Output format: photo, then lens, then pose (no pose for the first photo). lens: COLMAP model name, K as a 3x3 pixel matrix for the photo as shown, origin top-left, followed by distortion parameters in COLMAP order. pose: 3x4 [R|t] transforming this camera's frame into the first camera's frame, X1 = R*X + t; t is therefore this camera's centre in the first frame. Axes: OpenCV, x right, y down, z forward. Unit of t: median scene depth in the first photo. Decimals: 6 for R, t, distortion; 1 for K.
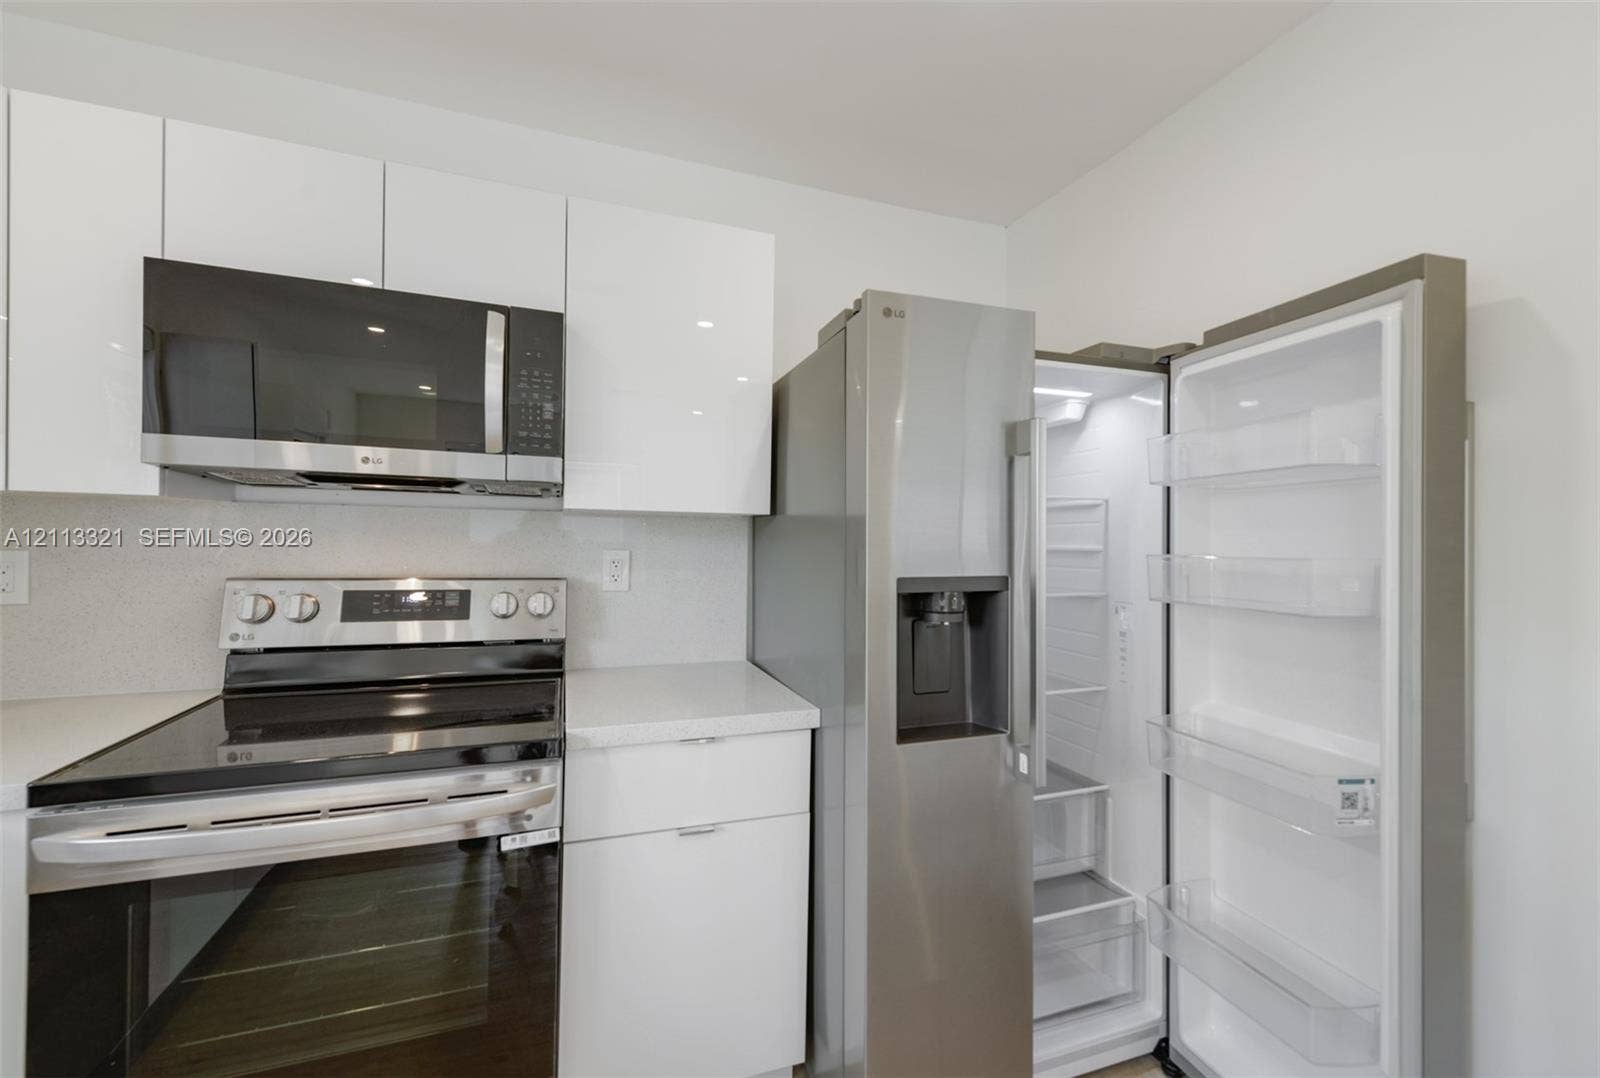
lens RADIAL K [[629.8, 0, 800.0], [0, 629.8, 539.0], [0, 0, 1]] dist [0.007374, 0.000175]
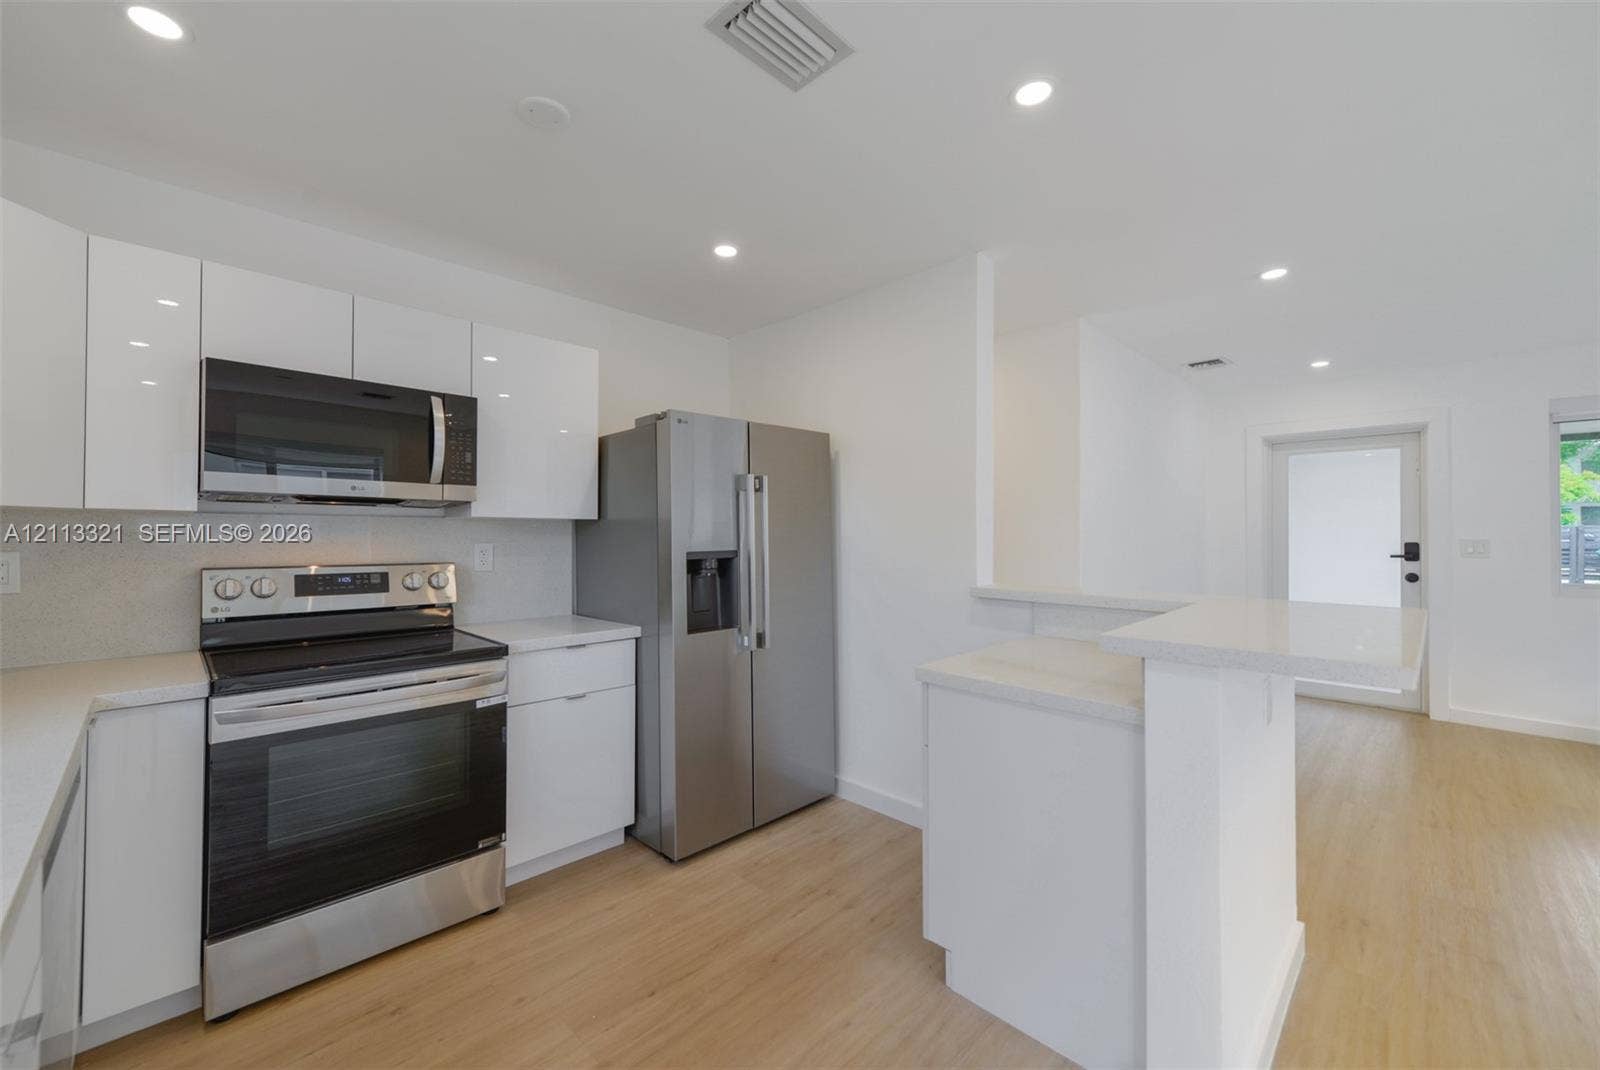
lens RADIAL K [[611.9, 0, 792.3], [0, 611.9, 529.4], [0, 0, 1]] dist [0.000144, 0.000145]
pose [[0.907206, -0.012378, 0.420504, -0.314446], [0.015098, 0.999881, -0.003142, 0.000110], [-0.420415, 0.009199, 0.907285, -0.804564]]
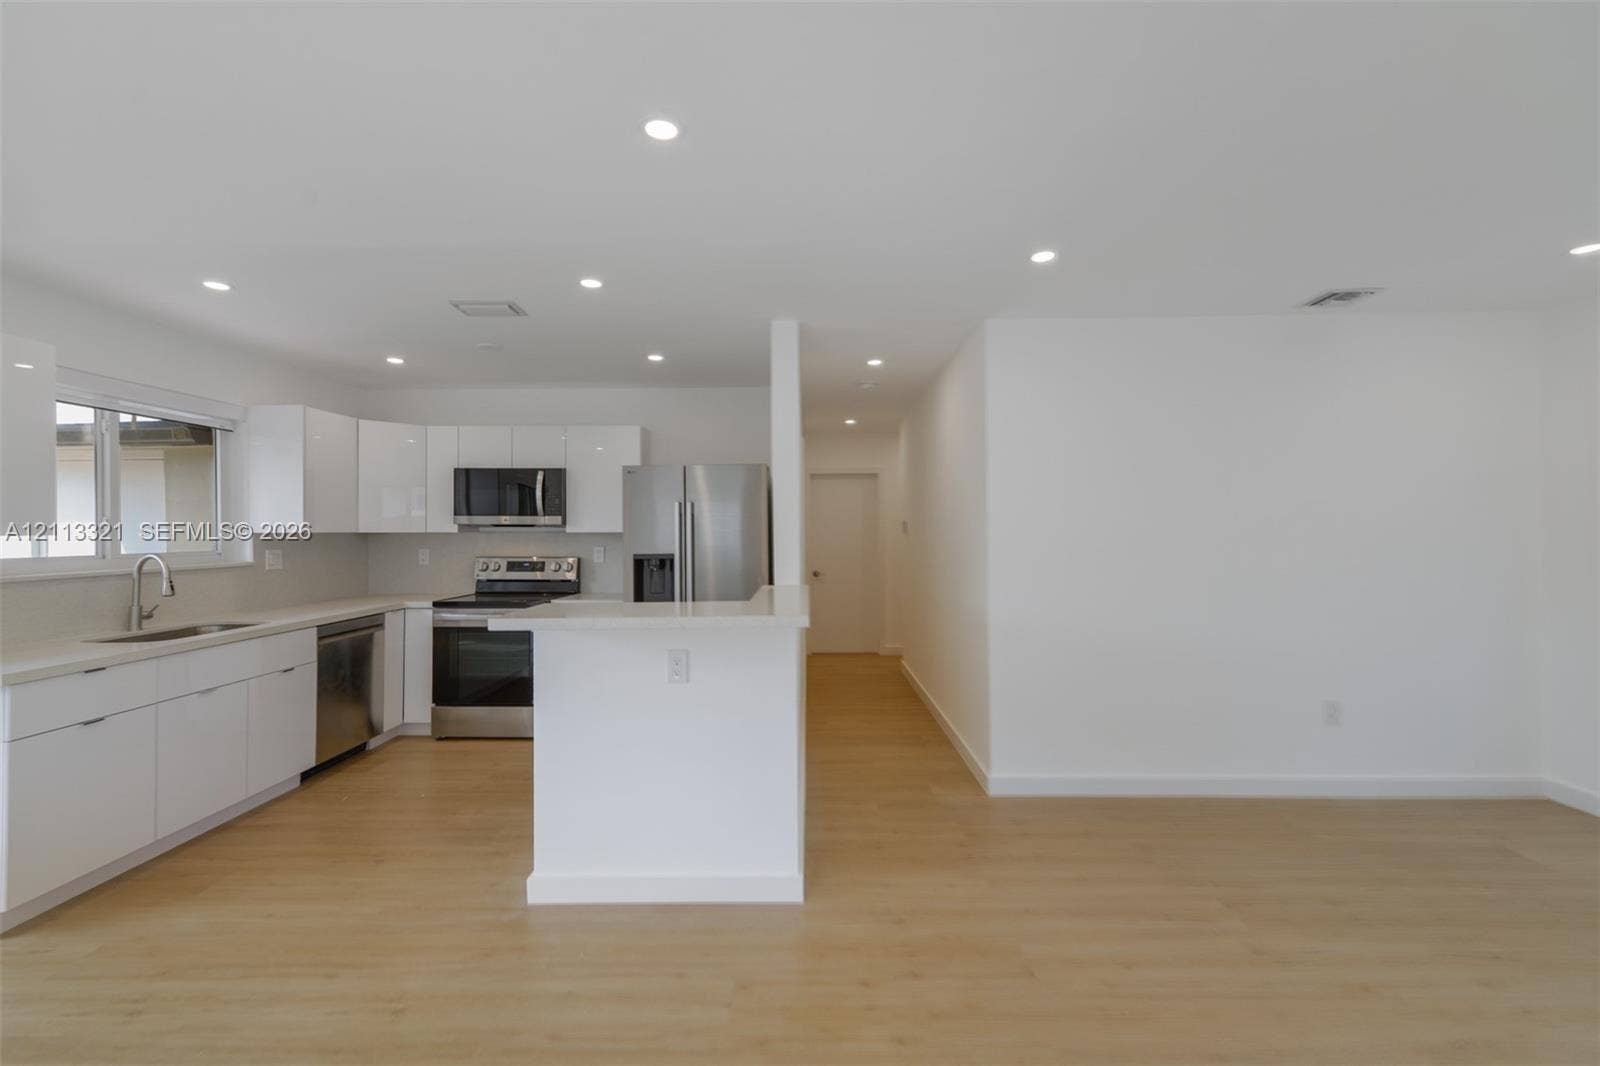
lens RADIAL K [[611.9, 0, 792.3], [0, 611.9, 527.4], [0, 0, 1]] dist [0.000144, 0.000145]
pose [[0.948179, -0.022726, -0.316922, 1.646641], [0.018345, 0.999691, -0.016803, -0.005770], [0.317206, 0.010118, 0.948303, -1.470034]]
